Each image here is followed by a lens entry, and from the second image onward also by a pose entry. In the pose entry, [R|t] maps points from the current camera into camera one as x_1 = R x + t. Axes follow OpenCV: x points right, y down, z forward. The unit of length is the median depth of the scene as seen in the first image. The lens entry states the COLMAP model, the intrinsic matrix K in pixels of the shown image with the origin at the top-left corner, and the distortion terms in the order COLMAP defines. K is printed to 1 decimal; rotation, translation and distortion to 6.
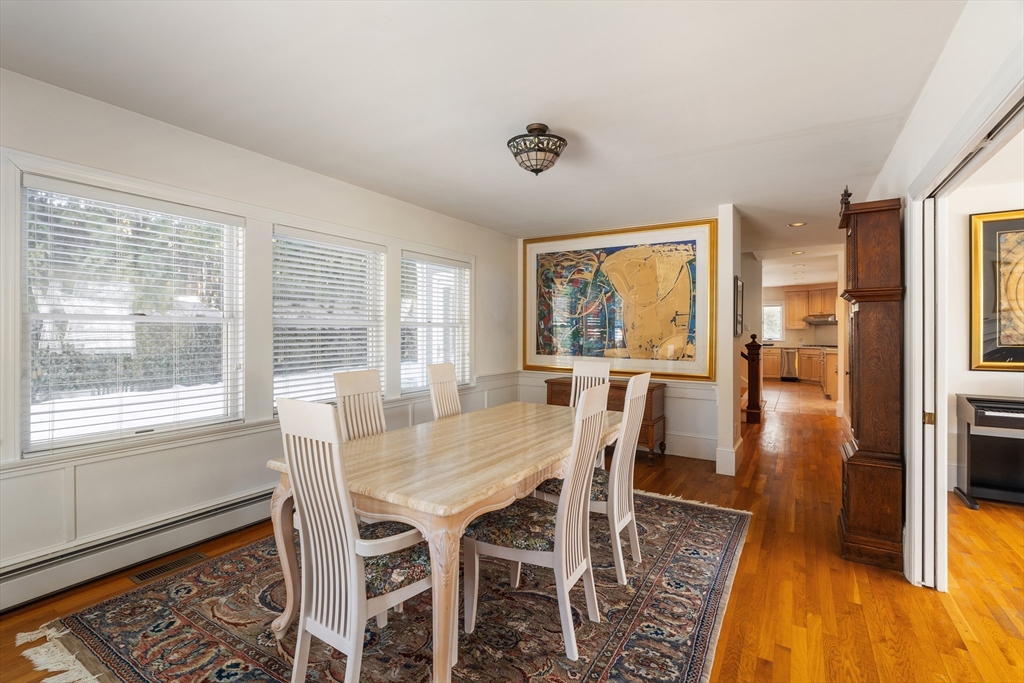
lens RADIAL K [[469.5, 0, 517.2], [0, 469.5, 335.3], [0, 0, 1]] dist [-0.003722, 0.000728]
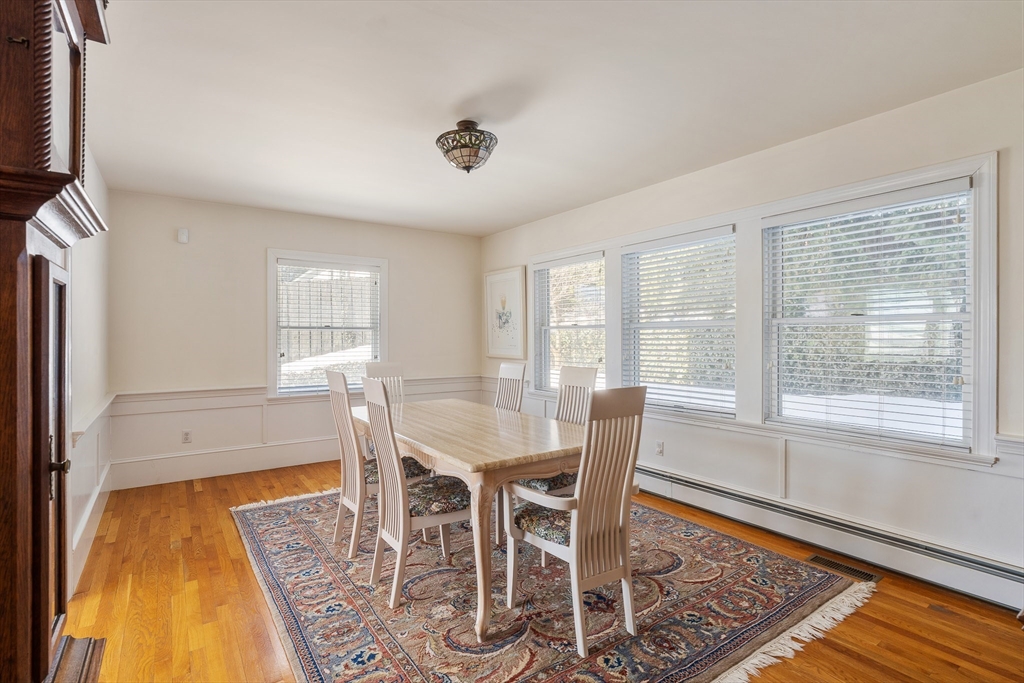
lens RADIAL K [[488.1, 0, 513.8], [0, 488.1, 336.6], [0, 0, 1]] dist [-0.002920, -0.000095]
pose [[-0.398611, 0.007593, -0.917089, 1.076243], [0.001333, 0.999969, 0.007700, -0.014042], [0.917119, 0.001847, -0.398609, 1.709086]]
